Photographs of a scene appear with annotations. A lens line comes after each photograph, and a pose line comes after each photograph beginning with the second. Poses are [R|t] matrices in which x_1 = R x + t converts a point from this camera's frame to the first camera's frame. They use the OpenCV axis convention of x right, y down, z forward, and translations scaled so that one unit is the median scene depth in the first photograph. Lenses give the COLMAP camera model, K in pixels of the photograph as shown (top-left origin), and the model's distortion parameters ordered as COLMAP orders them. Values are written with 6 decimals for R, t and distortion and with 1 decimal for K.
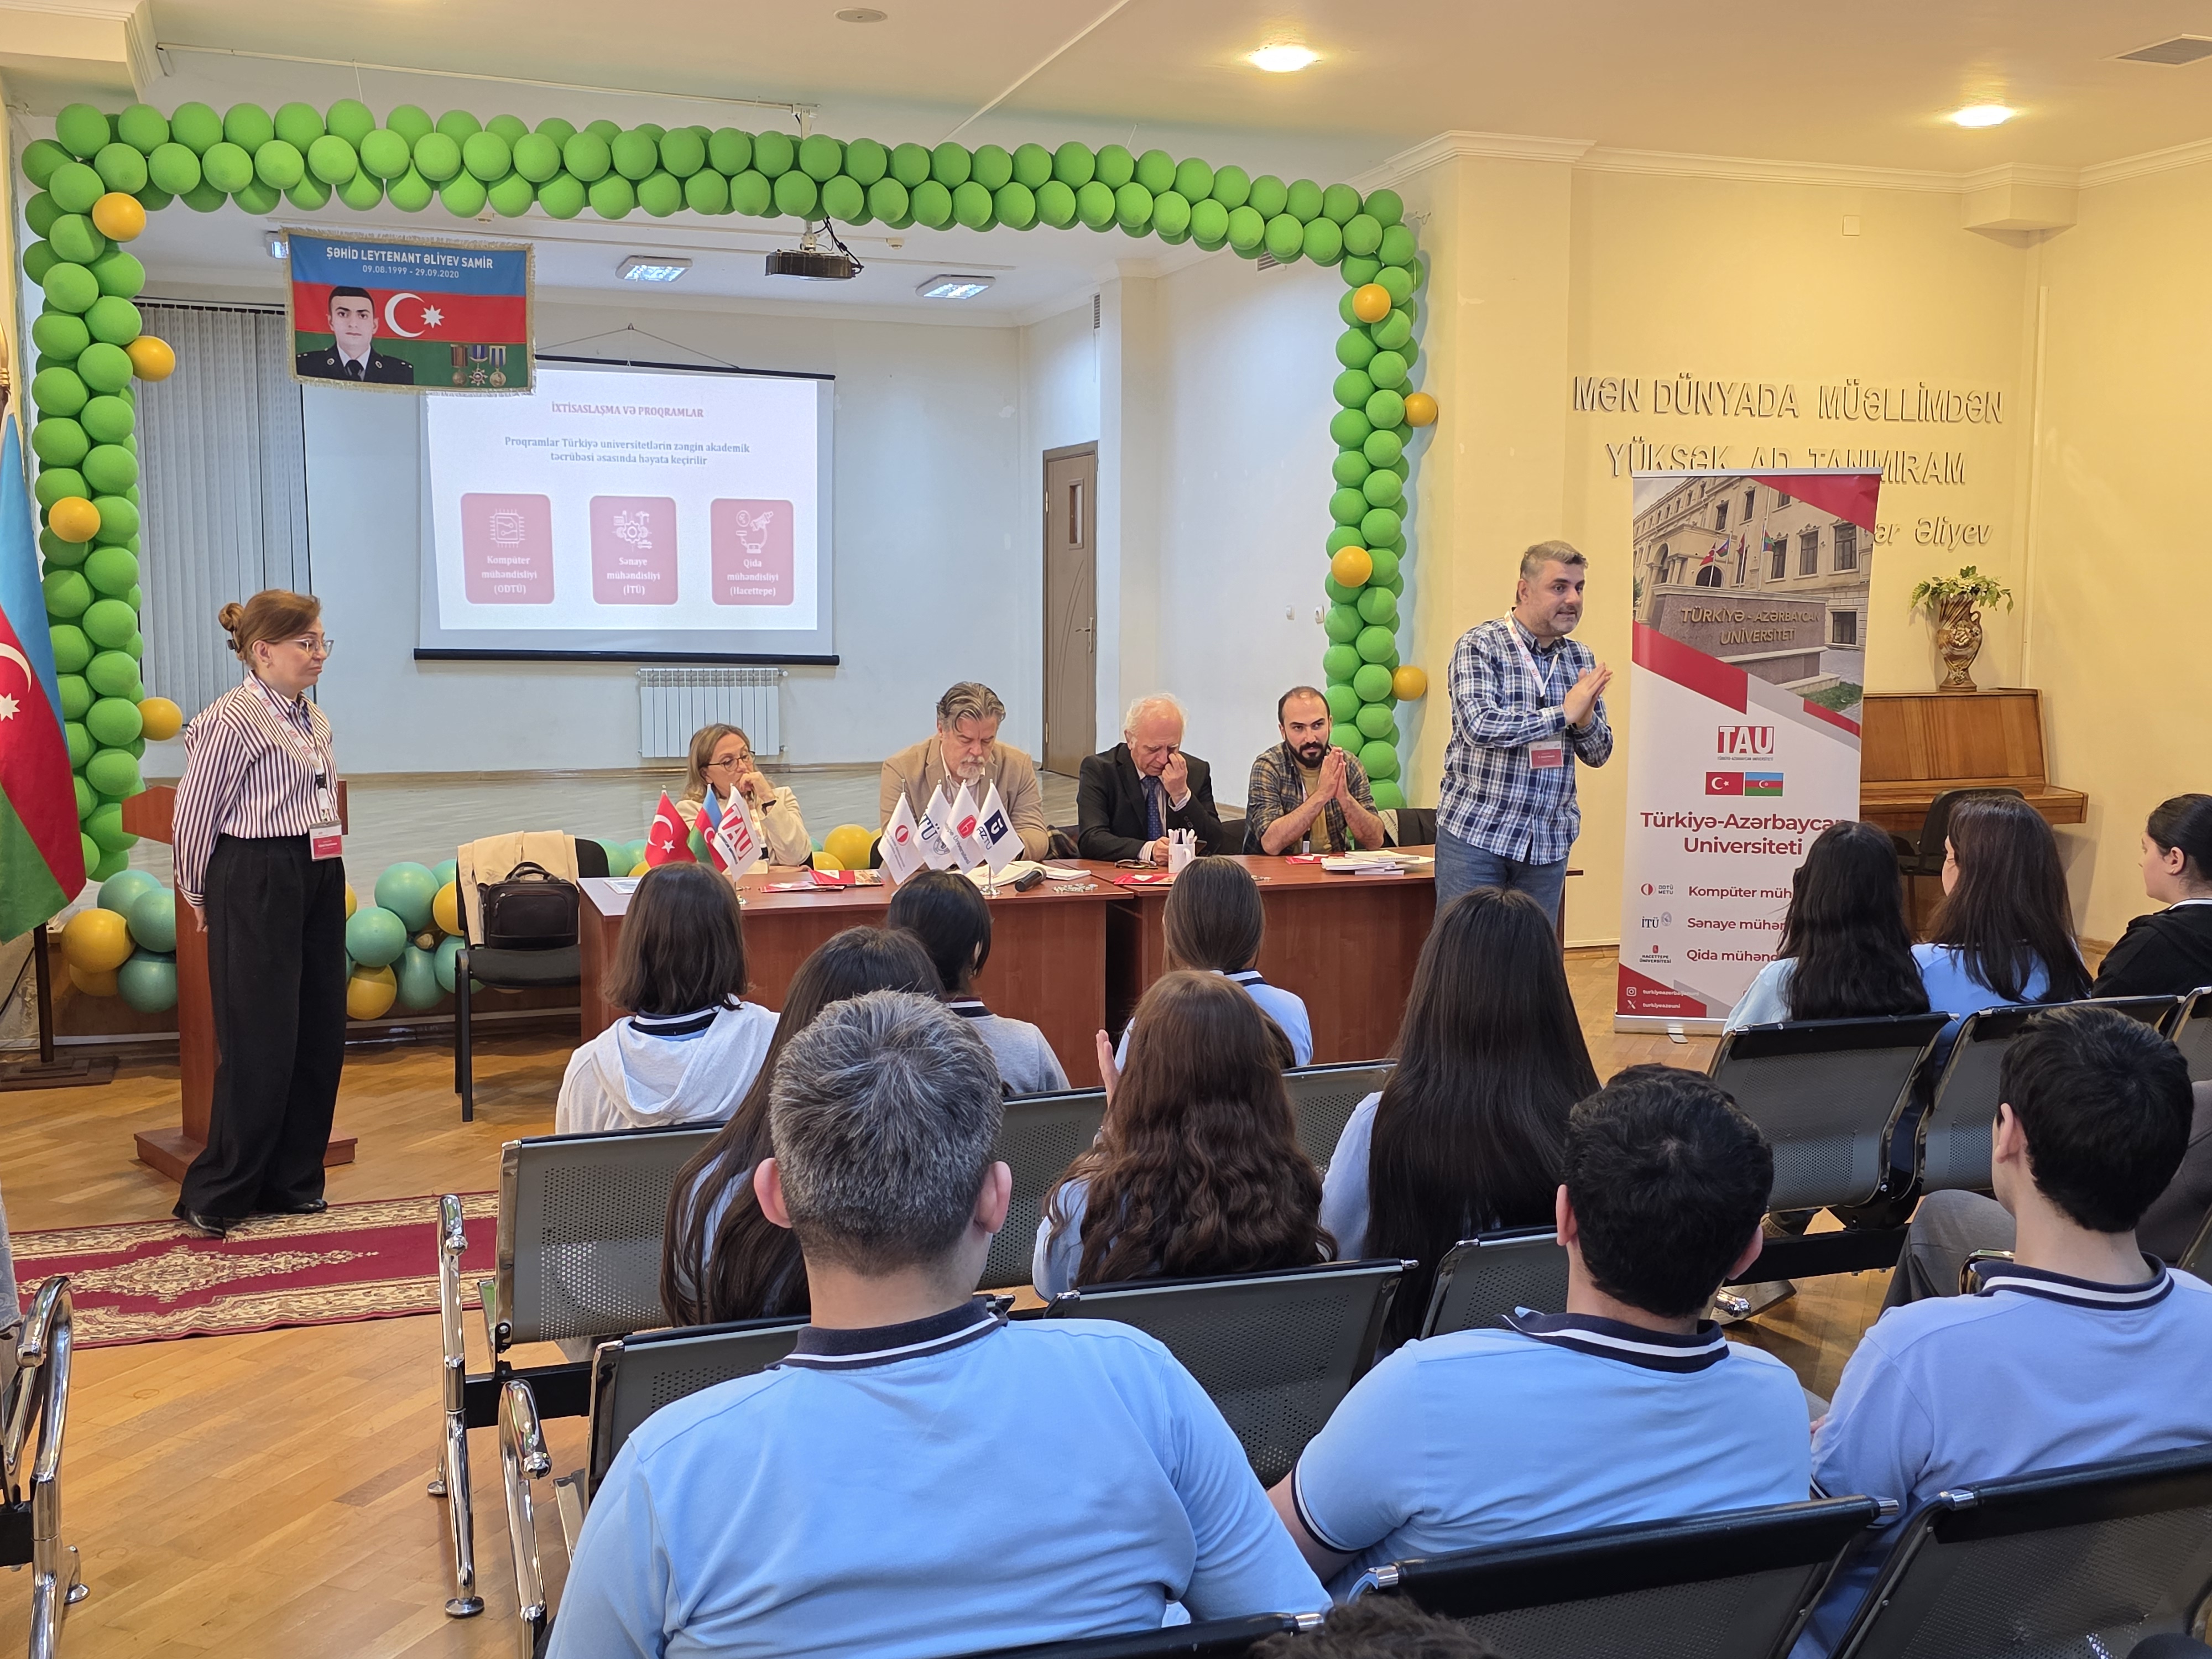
lens RADIAL K [[2231.0, 0, 1144.6], [0, 2231.0, 826.6], [0, 0, 1]] dist [0.095757, -0.137393]
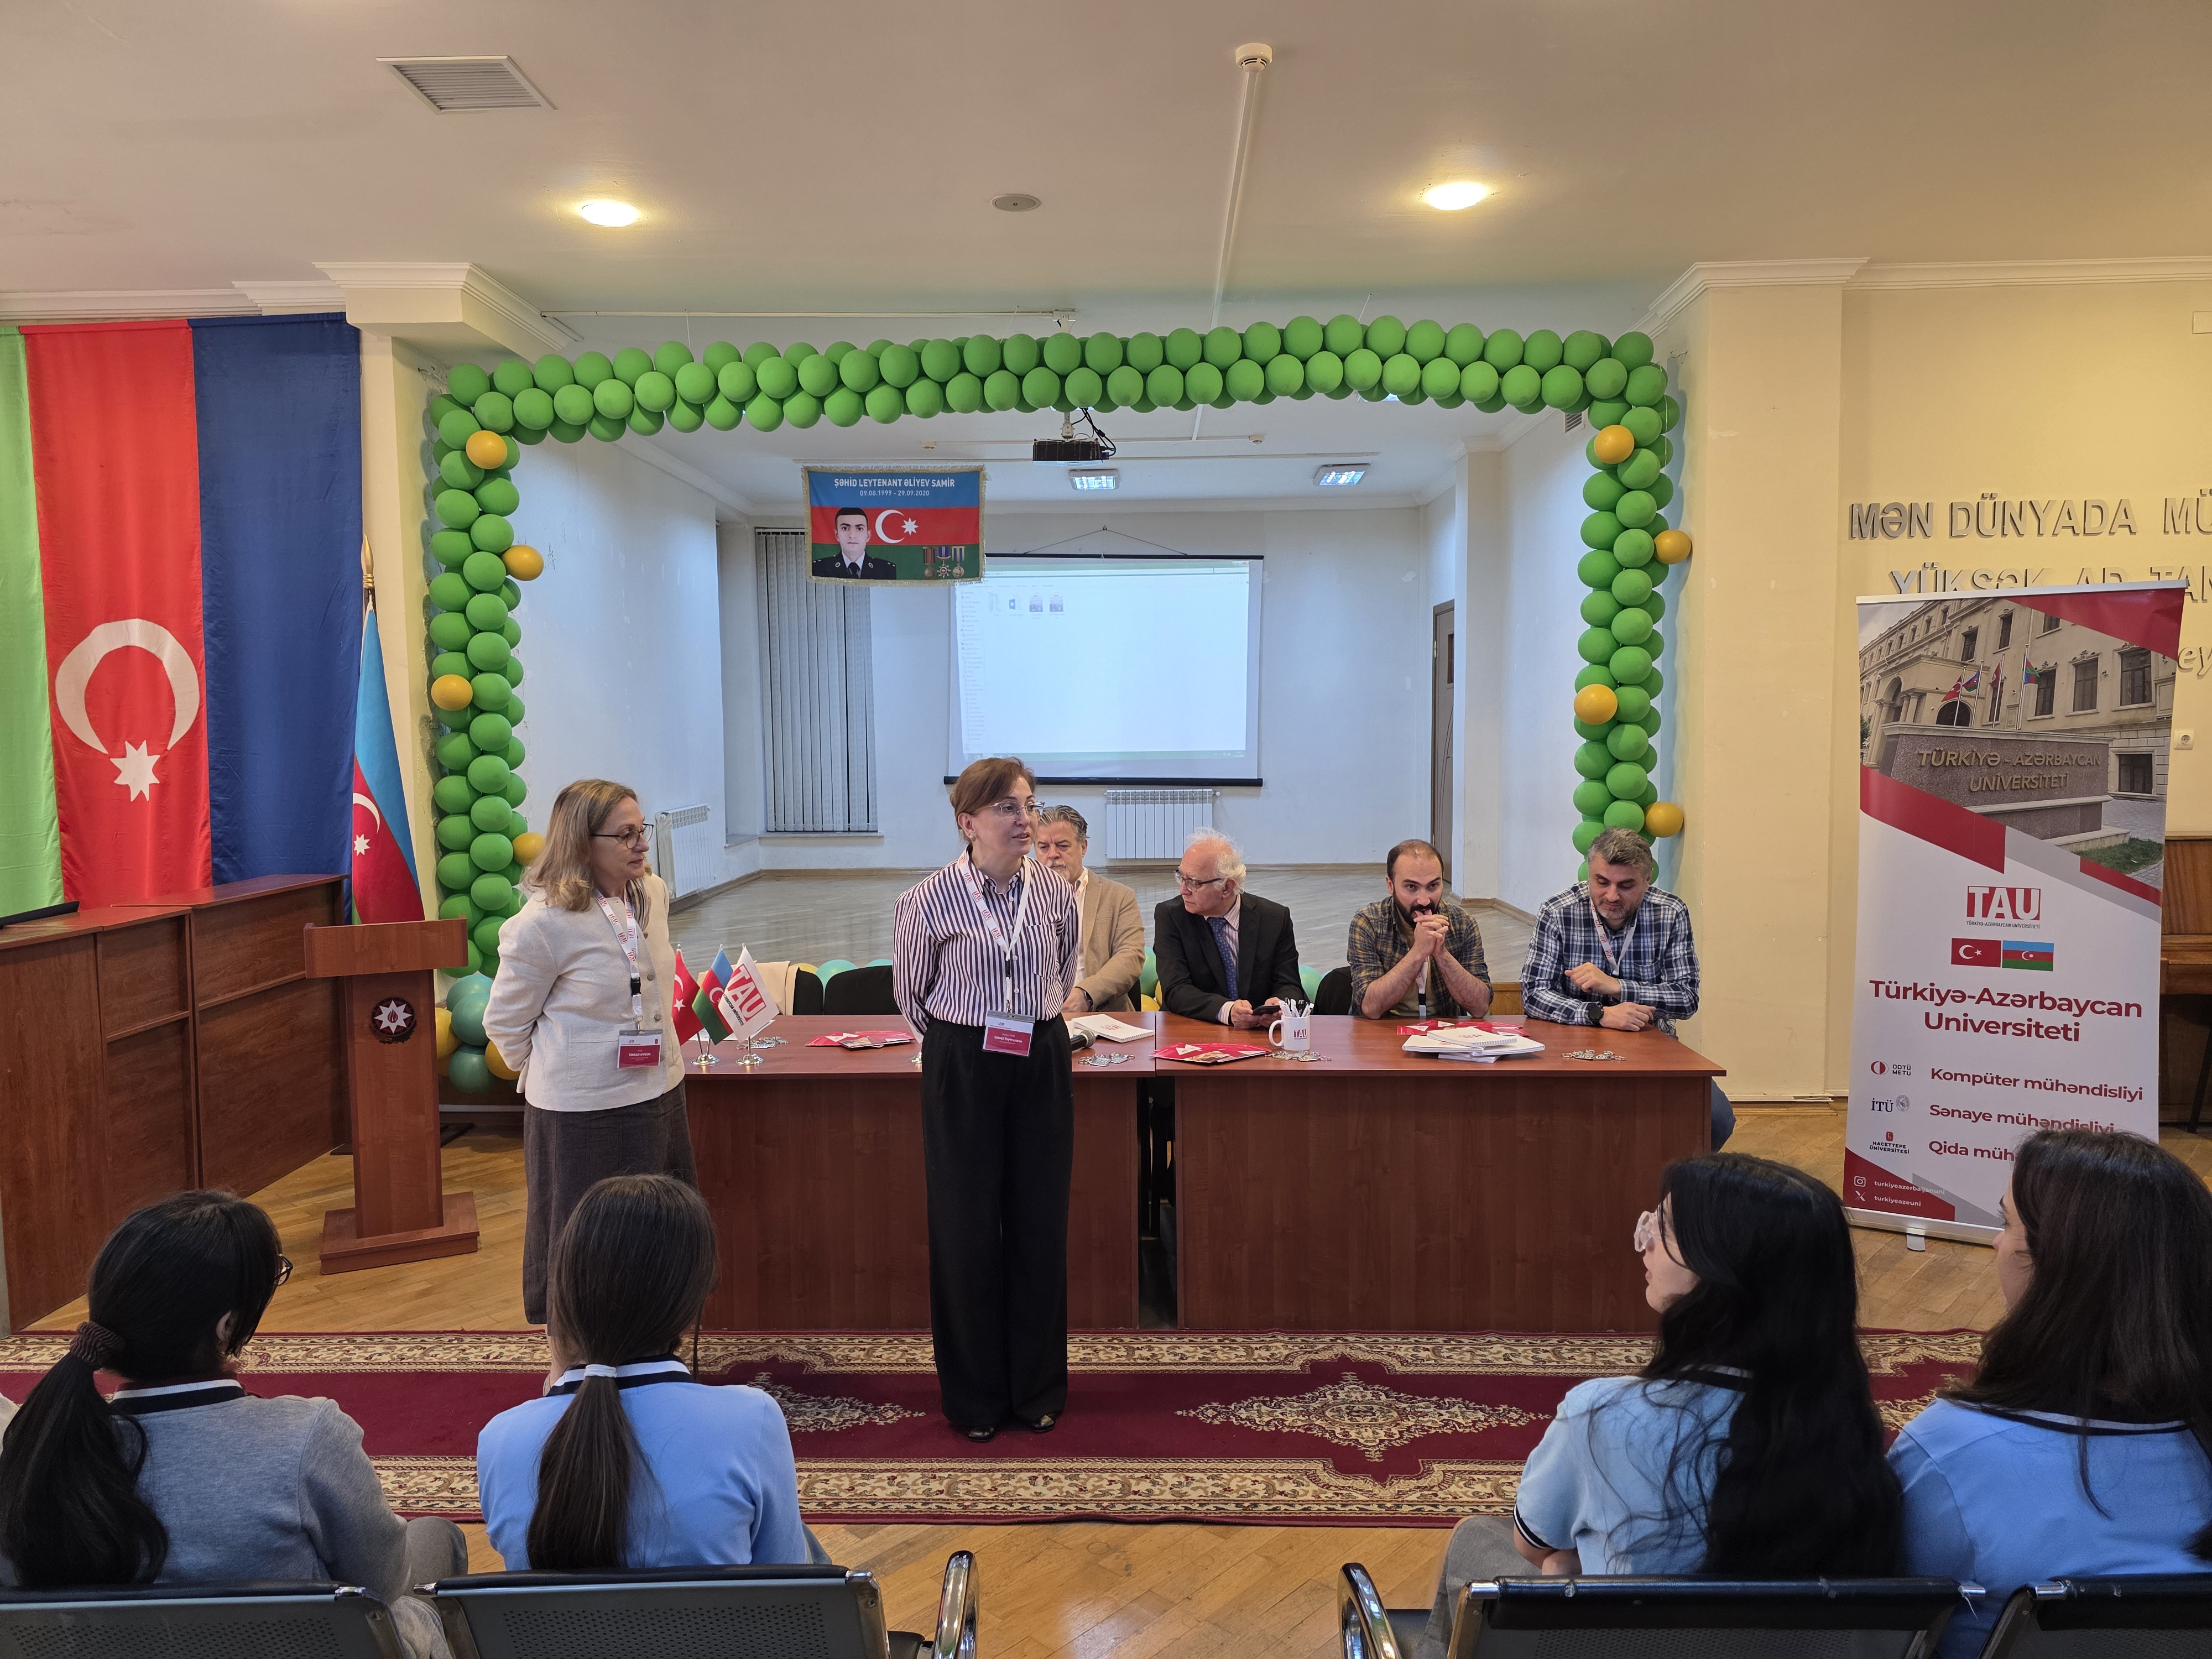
lens RADIAL K [[1509.7, 0, 1112.4], [0, 1509.7, 823.0], [0, 0, 1]] dist [0.073454, -0.072109]
pose [[0.928009, 0.011161, -0.372392, 0.168844], [-0.023749, 0.999290, -0.029233, -0.043649], [0.371801, 0.035972, 0.927615, 0.326841]]
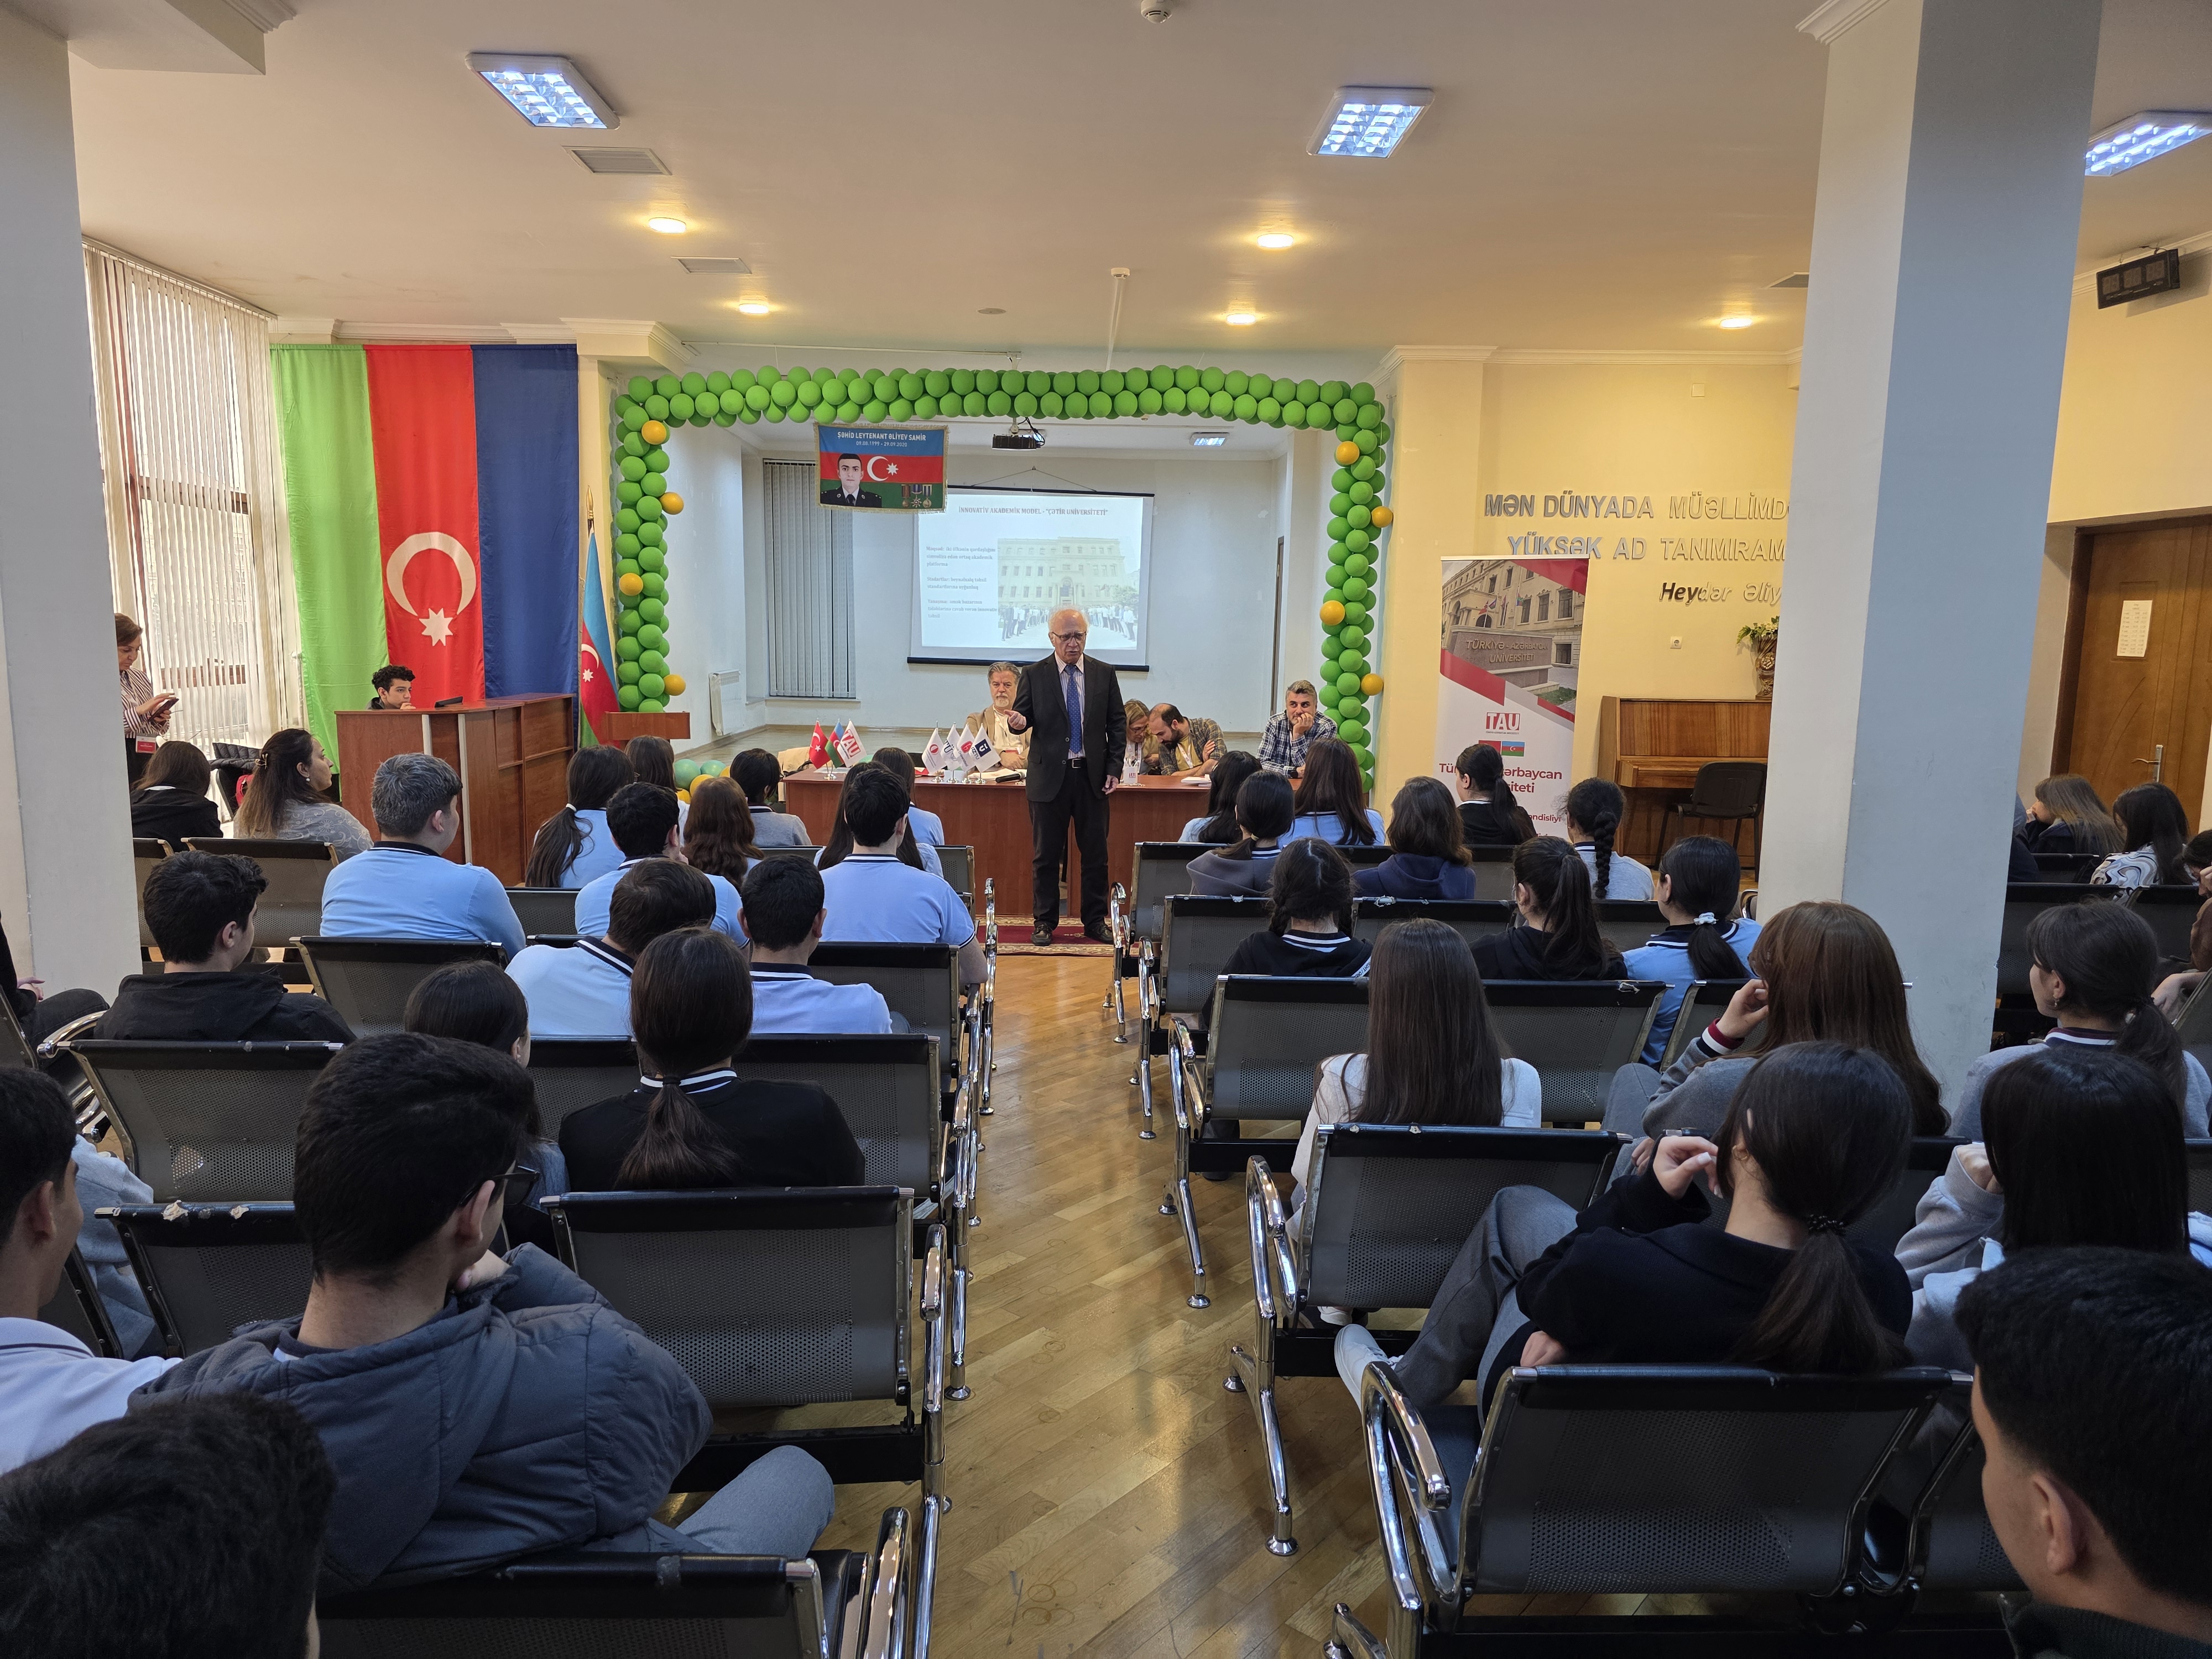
lens RADIAL K [[1568.0, 0, 1092.7], [0, 1568.0, 854.0], [0, 0, 1]] dist [0.083441, -0.086597]
pose [[0.941894, 0.060085, -0.330493, 0.369677], [-0.047451, 0.997806, 0.046172, 0.019027], [0.332542, -0.027807, 0.942678, -0.189654]]
